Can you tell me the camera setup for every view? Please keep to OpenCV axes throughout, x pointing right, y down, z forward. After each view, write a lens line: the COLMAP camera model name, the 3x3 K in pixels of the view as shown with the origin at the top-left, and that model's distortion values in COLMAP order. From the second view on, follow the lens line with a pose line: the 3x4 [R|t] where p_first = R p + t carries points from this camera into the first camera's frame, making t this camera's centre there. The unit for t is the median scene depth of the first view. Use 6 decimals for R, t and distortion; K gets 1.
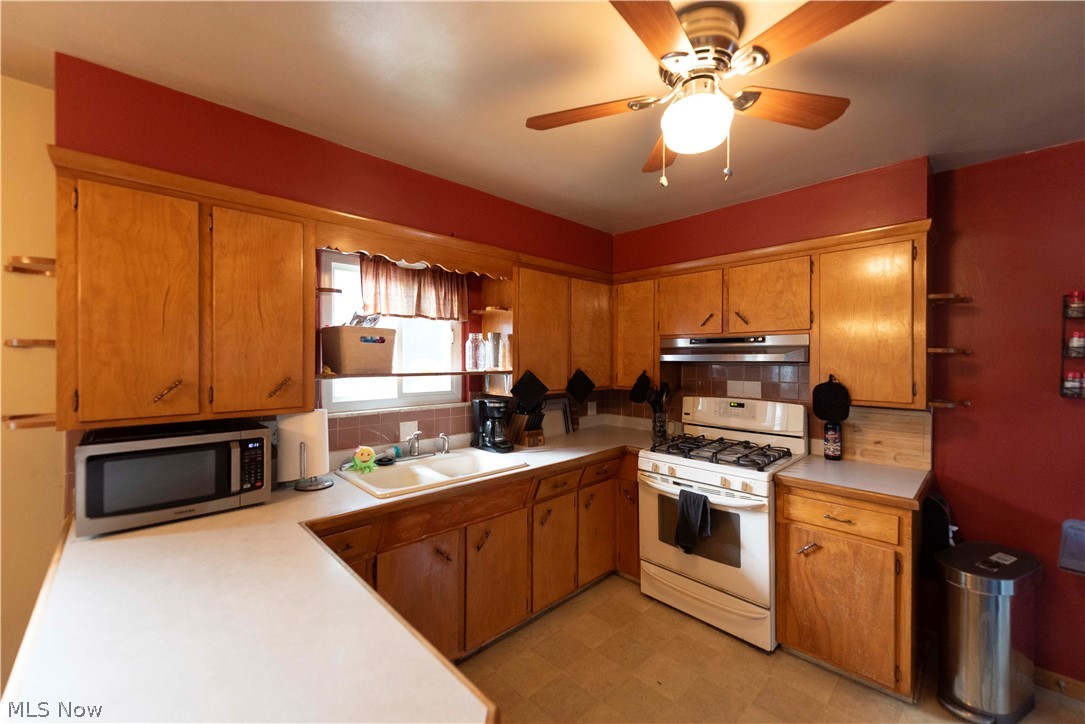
lens RADIAL K [[426.9, 0, 542.5], [0, 426.9, 362.0], [0, 0, 1]] dist [0.001309, 0.000073]
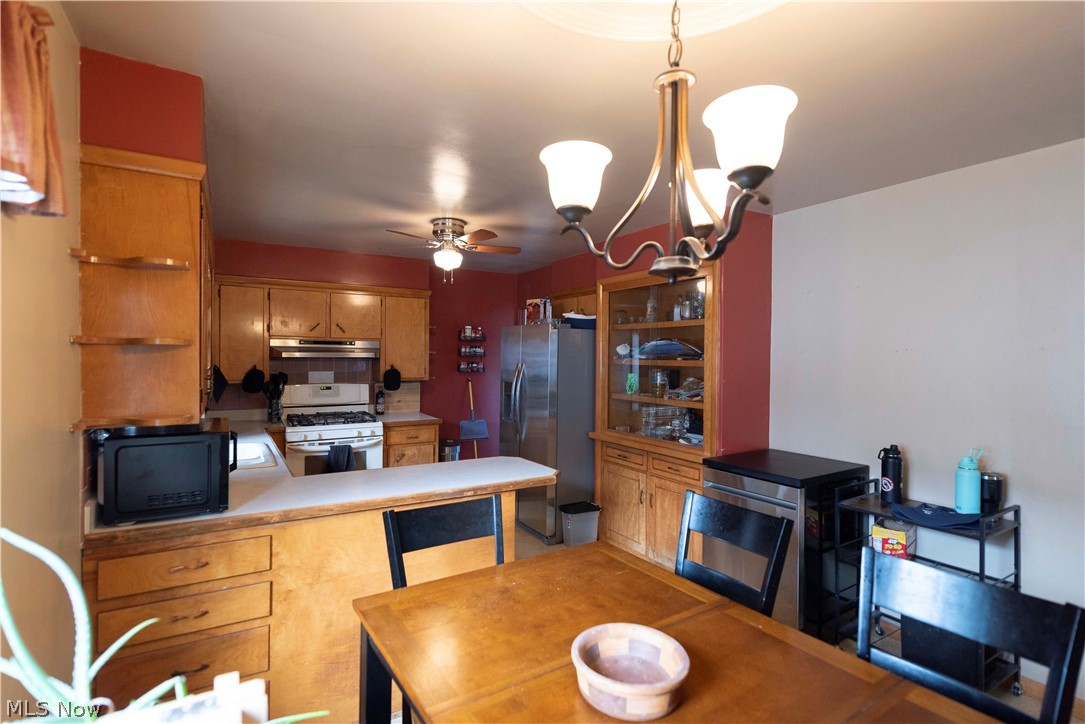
lens RADIAL K [[527.6, 0, 542.5], [0, 527.6, 362.0], [0, 0, 1]] dist [0.001816, 0.000068]
pose [[0.216670, -0.014015, 0.976144, -1.288085], [-0.004960, 0.999868, 0.015457, -0.019440], [-0.976232, -0.008191, 0.216572, -0.097098]]
